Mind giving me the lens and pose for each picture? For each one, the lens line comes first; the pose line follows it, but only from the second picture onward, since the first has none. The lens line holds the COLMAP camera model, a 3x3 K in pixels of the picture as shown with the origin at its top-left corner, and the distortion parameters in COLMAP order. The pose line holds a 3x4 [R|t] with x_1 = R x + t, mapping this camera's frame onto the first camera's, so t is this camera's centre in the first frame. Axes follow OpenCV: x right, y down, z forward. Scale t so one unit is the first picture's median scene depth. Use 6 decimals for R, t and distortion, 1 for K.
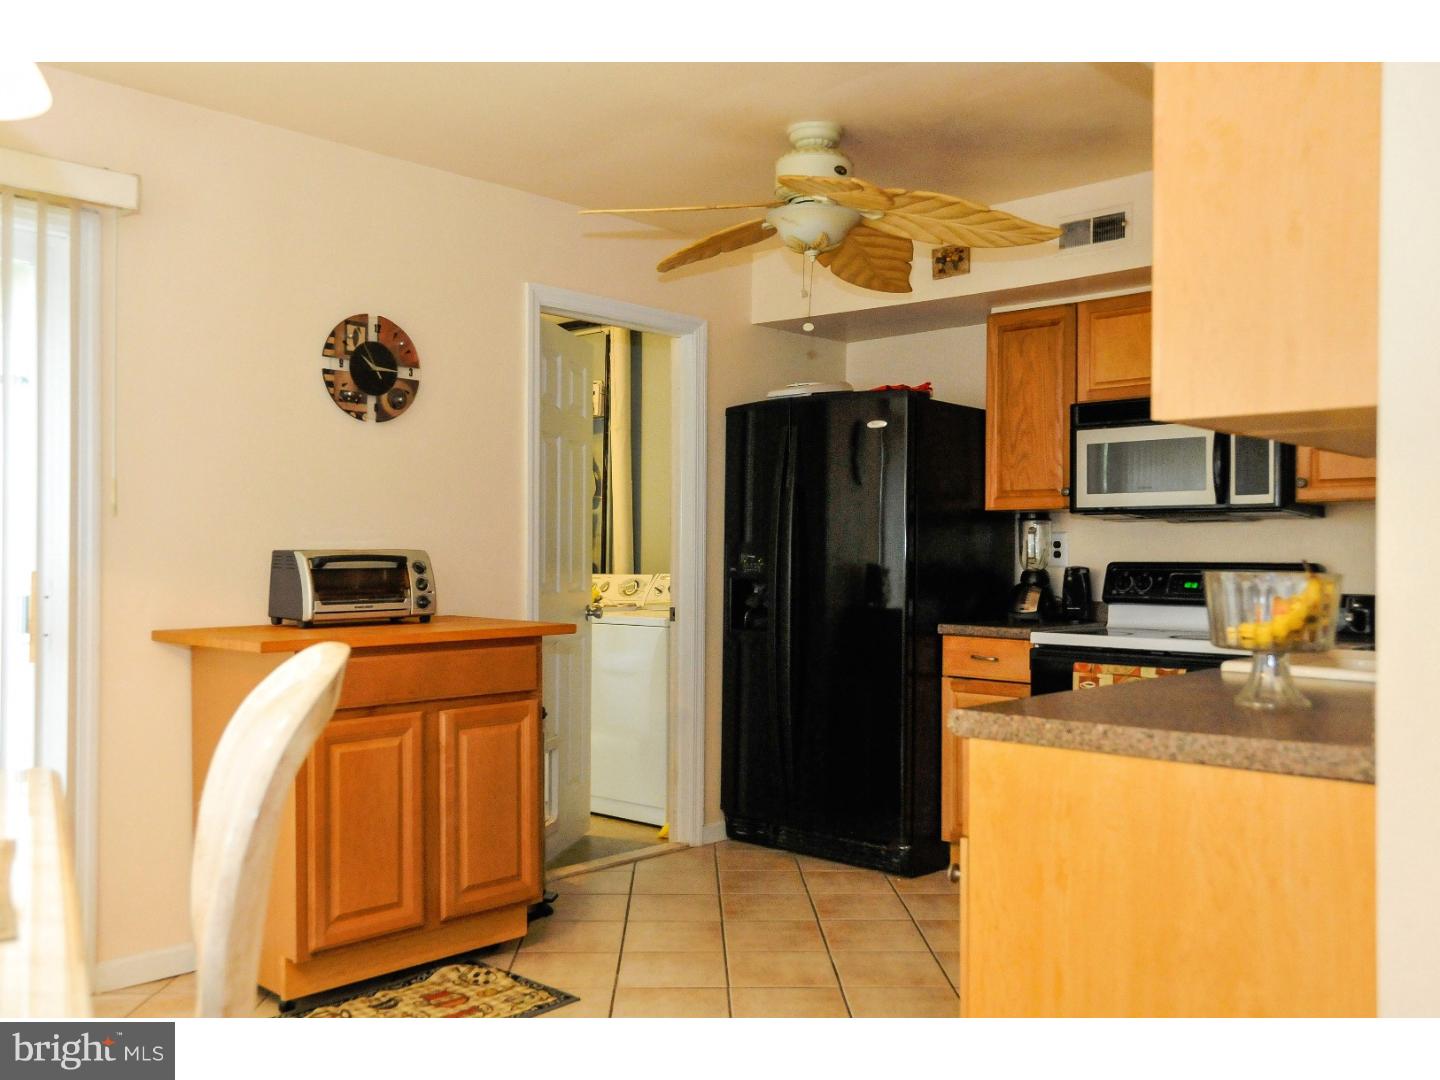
lens RADIAL K [[1274.8, 0, 721.0], [0, 1274.8, 545.3], [0, 0, 1]] dist [0.009518, -0.011649]
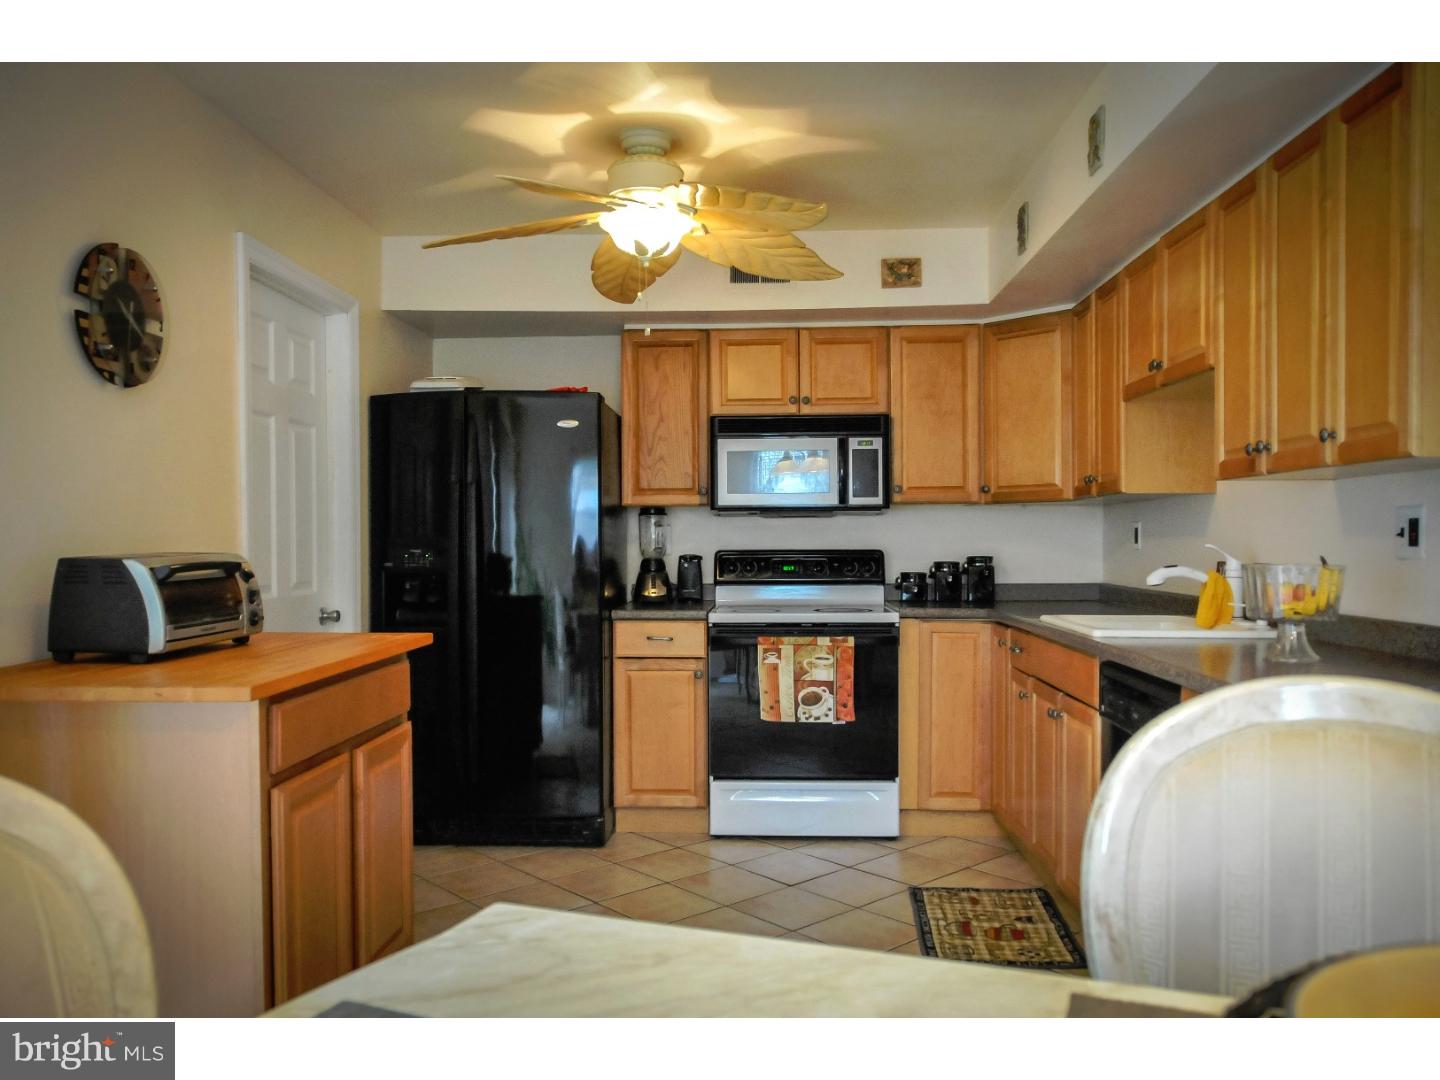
lens RADIAL K [[1094.1, 0, 720.7], [0, 1094.1, 537.8], [0, 0, 1]] dist [-0.029980, -0.004637]
pose [[0.752509, -0.009784, 0.658509, -0.434395], [0.002467, 0.999924, 0.012038, -0.012860], [-0.658577, -0.007434, 0.752477, 0.274516]]
